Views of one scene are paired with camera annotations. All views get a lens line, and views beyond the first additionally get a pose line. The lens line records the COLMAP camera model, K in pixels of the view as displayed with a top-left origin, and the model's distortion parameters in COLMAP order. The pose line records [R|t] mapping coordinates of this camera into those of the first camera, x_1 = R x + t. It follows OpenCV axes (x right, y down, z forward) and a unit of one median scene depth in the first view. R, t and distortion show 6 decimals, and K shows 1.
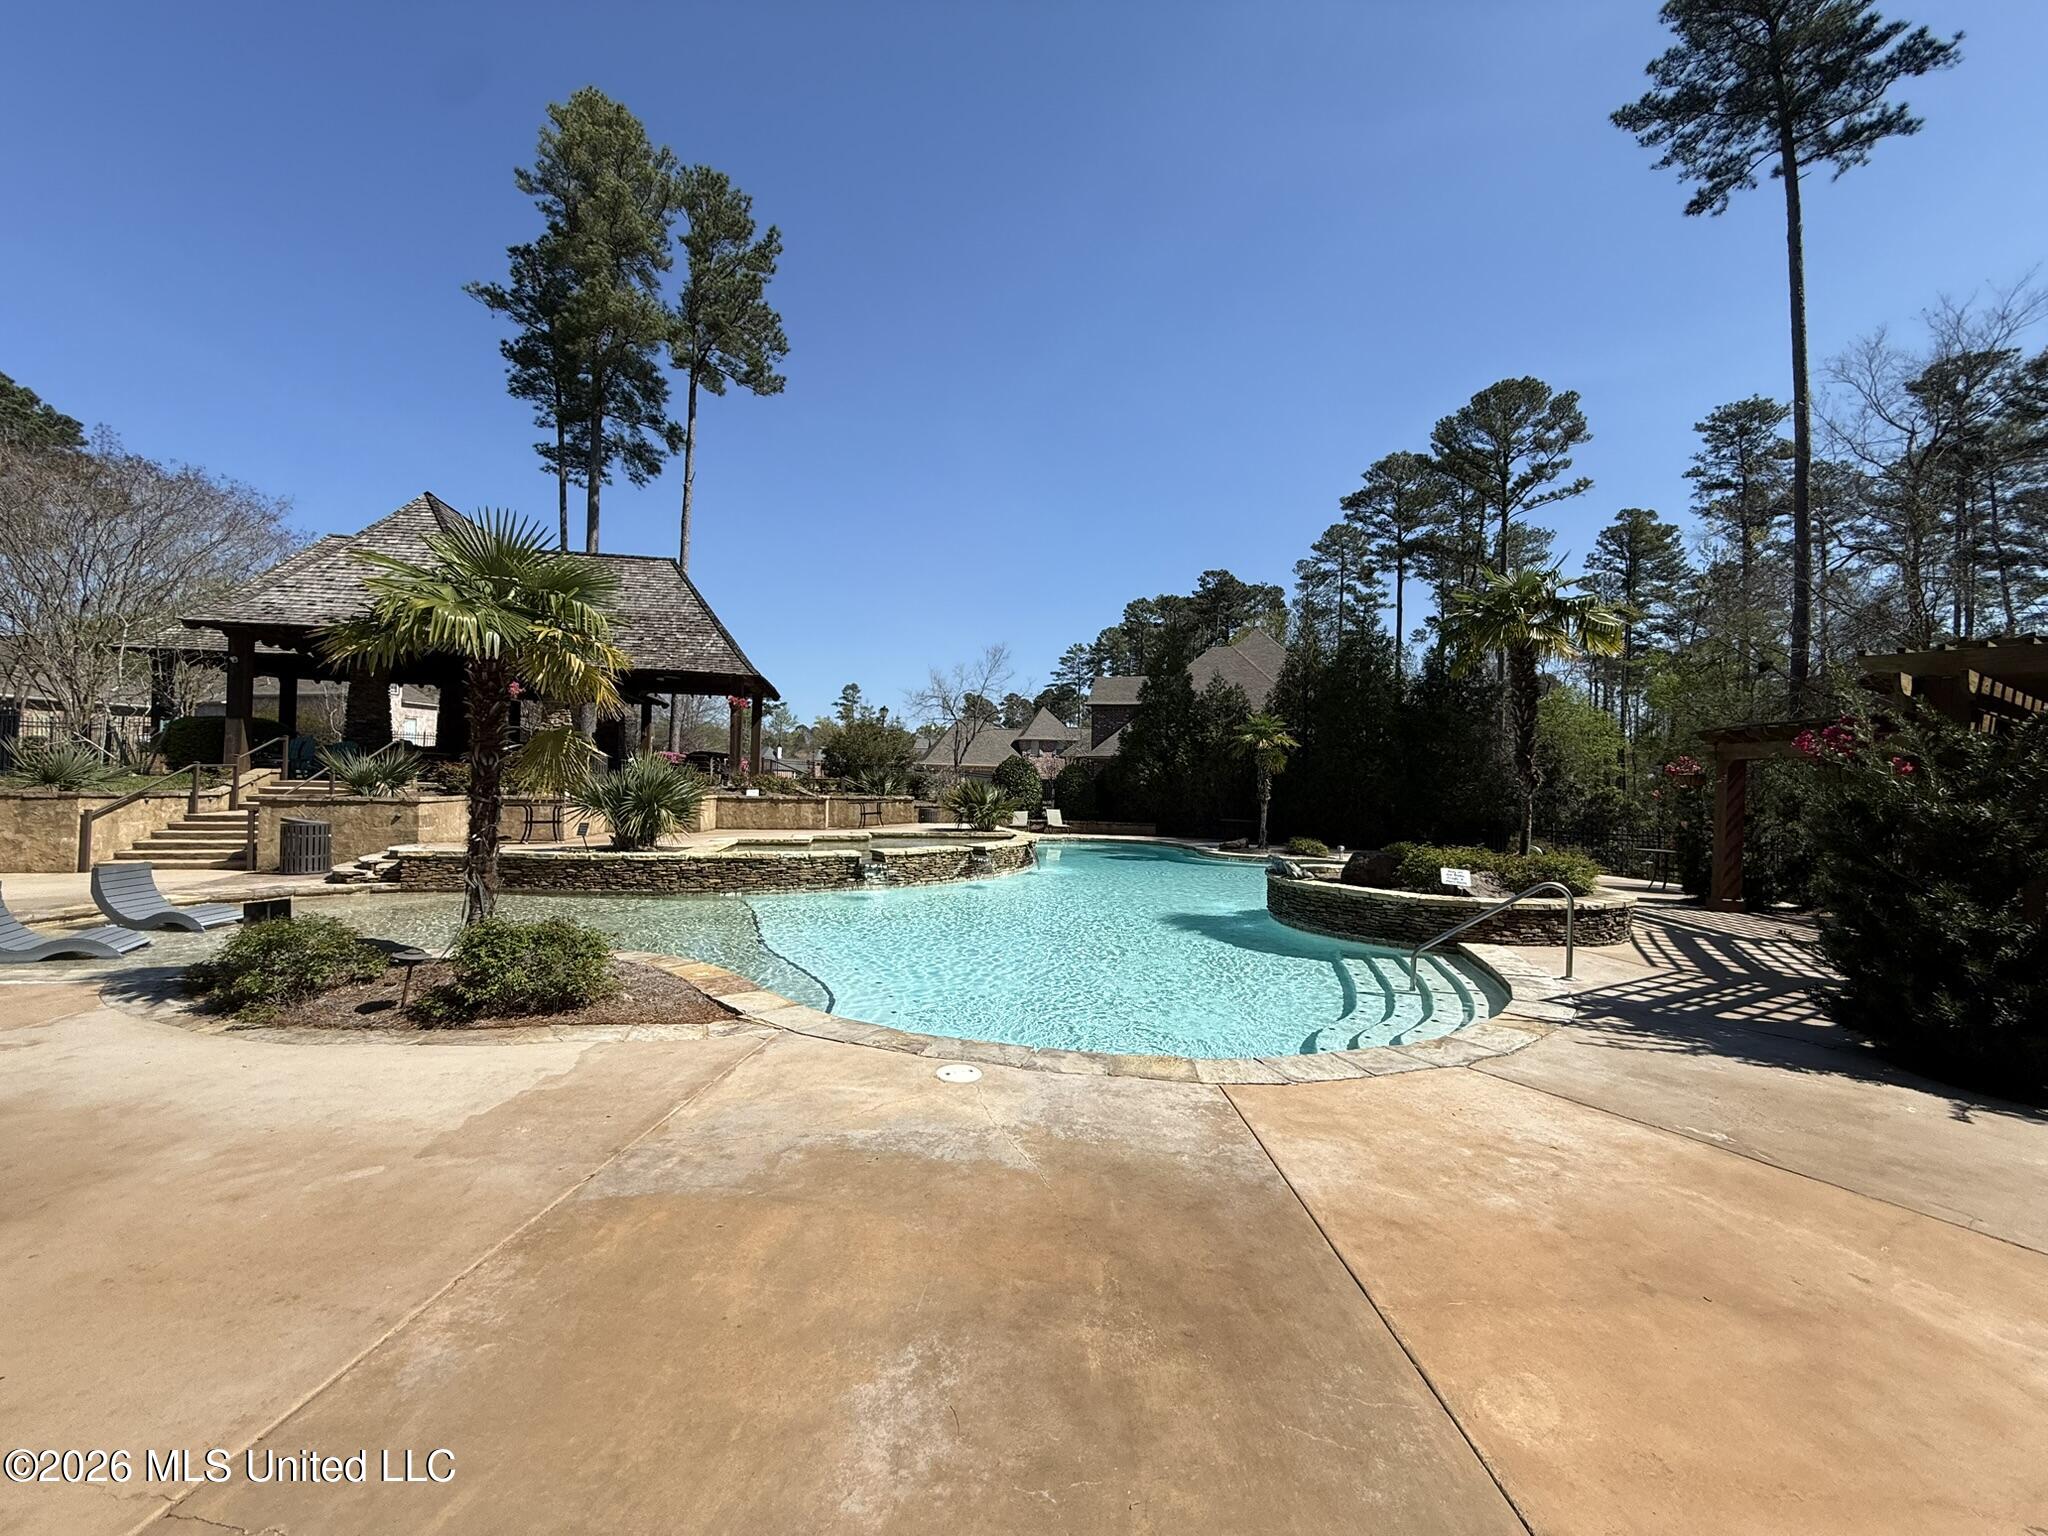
lens RADIAL K [[821.7, 0, 1021.7], [0, 821.7, 770.3], [0, 0, 1]] dist [0.001187, -0.000019]
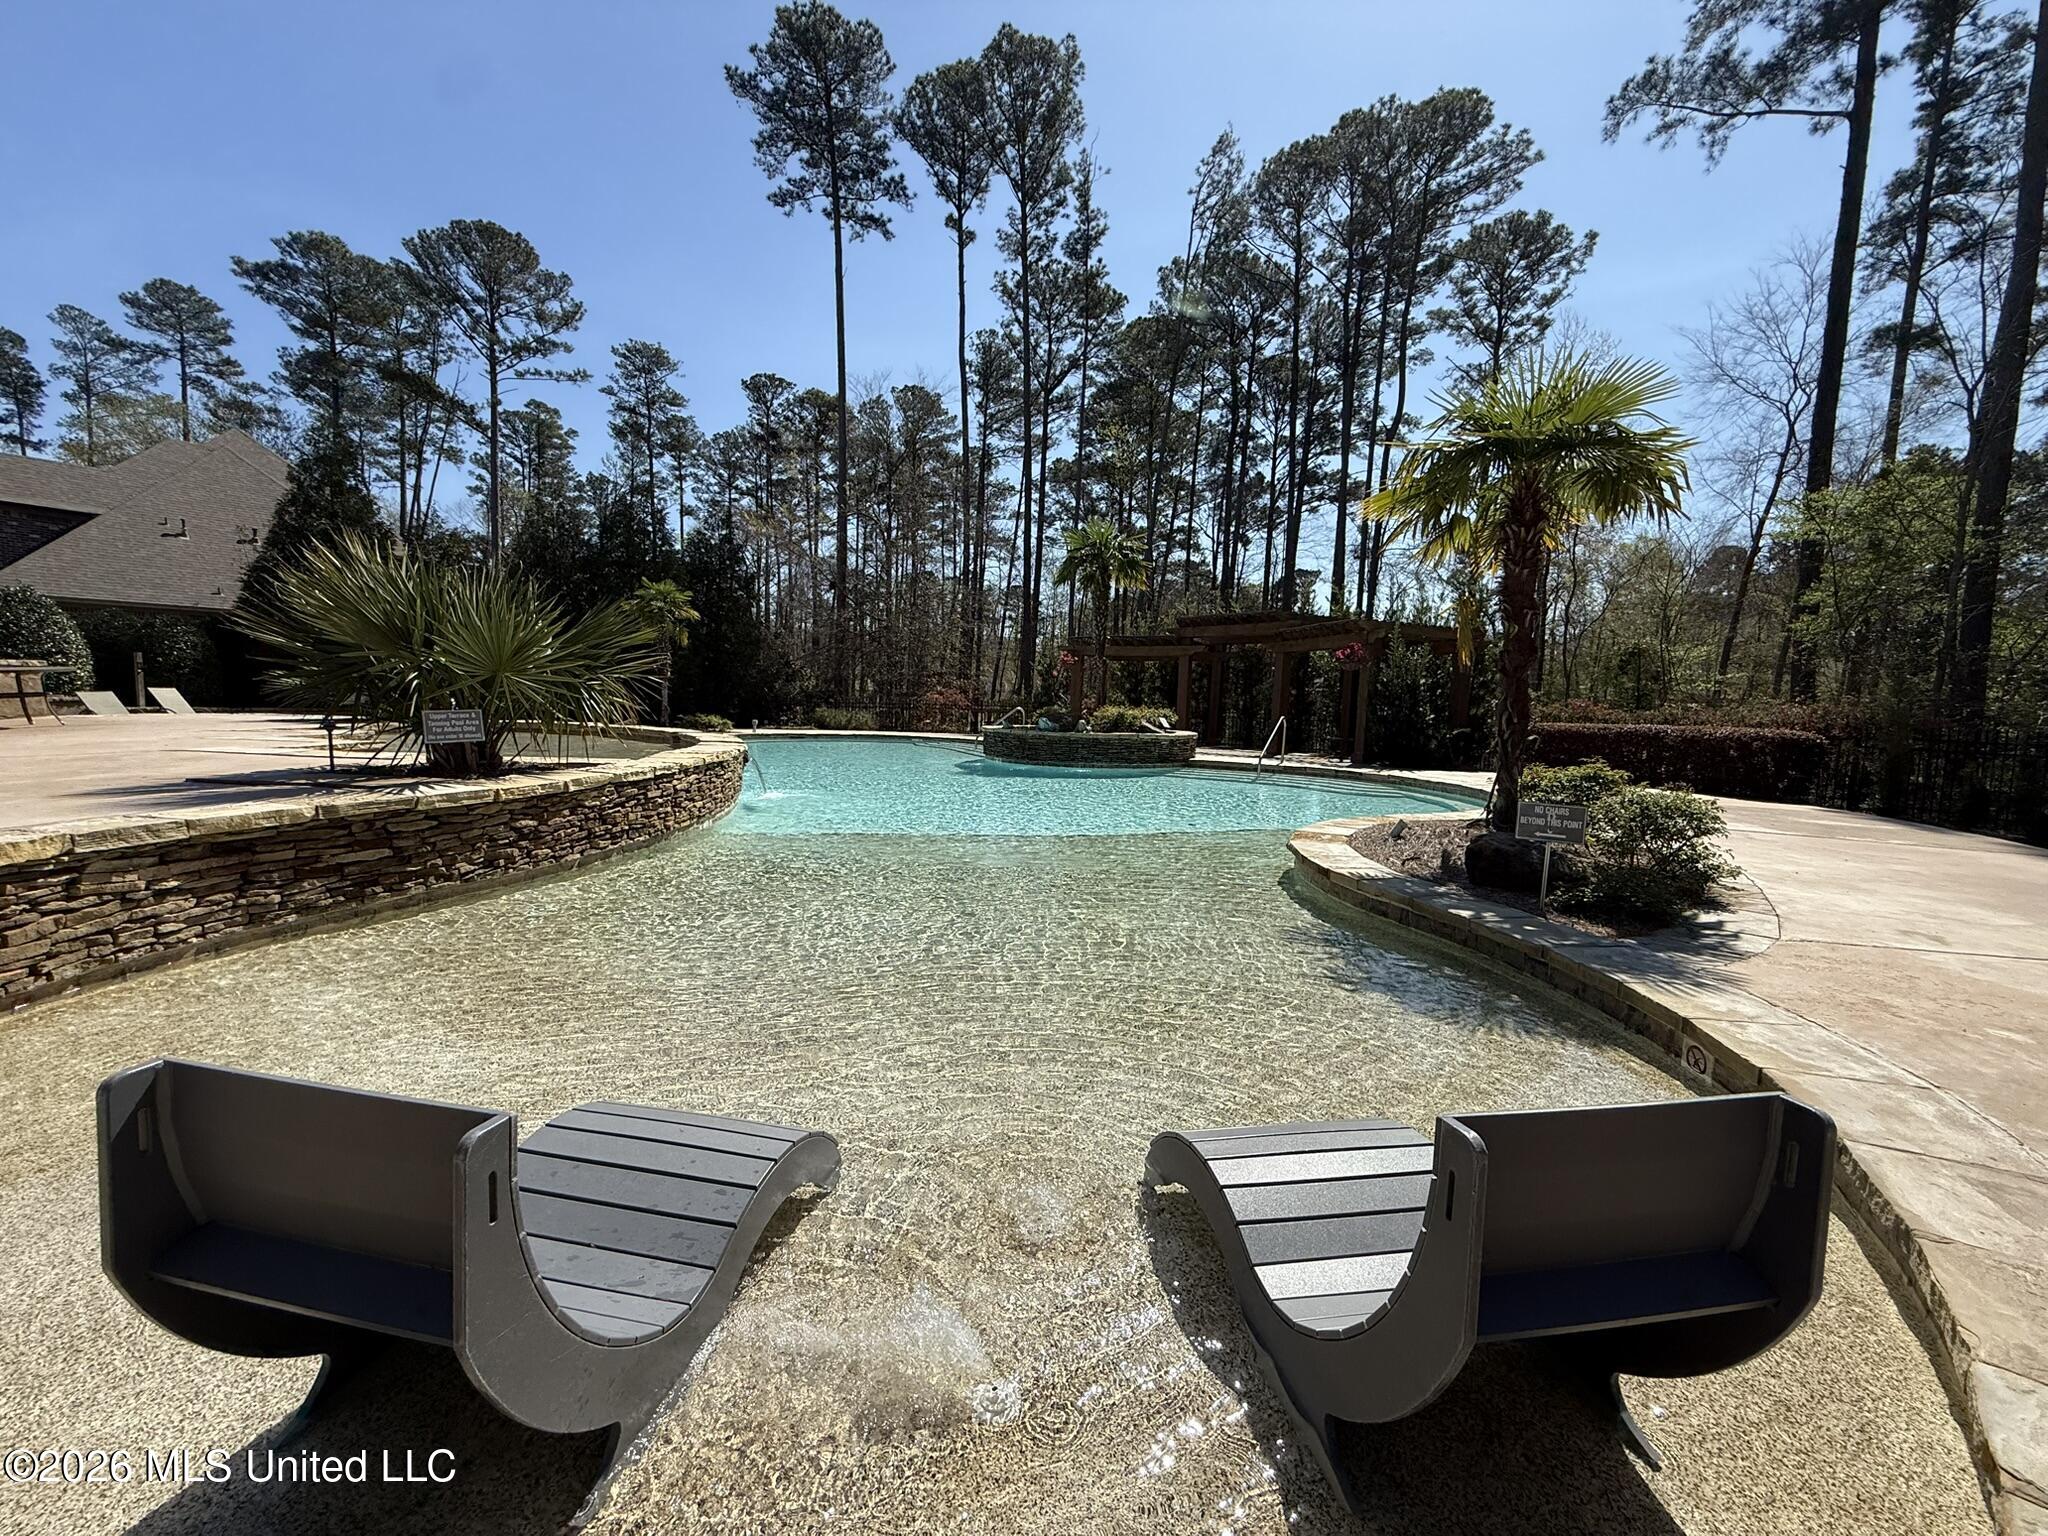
lens RADIAL K [[821.7, 0, 1024.3], [0, 821.7, 762.9], [0, 0, 1]] dist [0.001187, -0.000019]
pose [[0.271982, -0.089973, 0.958087, -0.193895], [-0.039256, 0.993753, 0.104466, 0.008478], [-0.961501, -0.066024, 0.266751, 0.143515]]
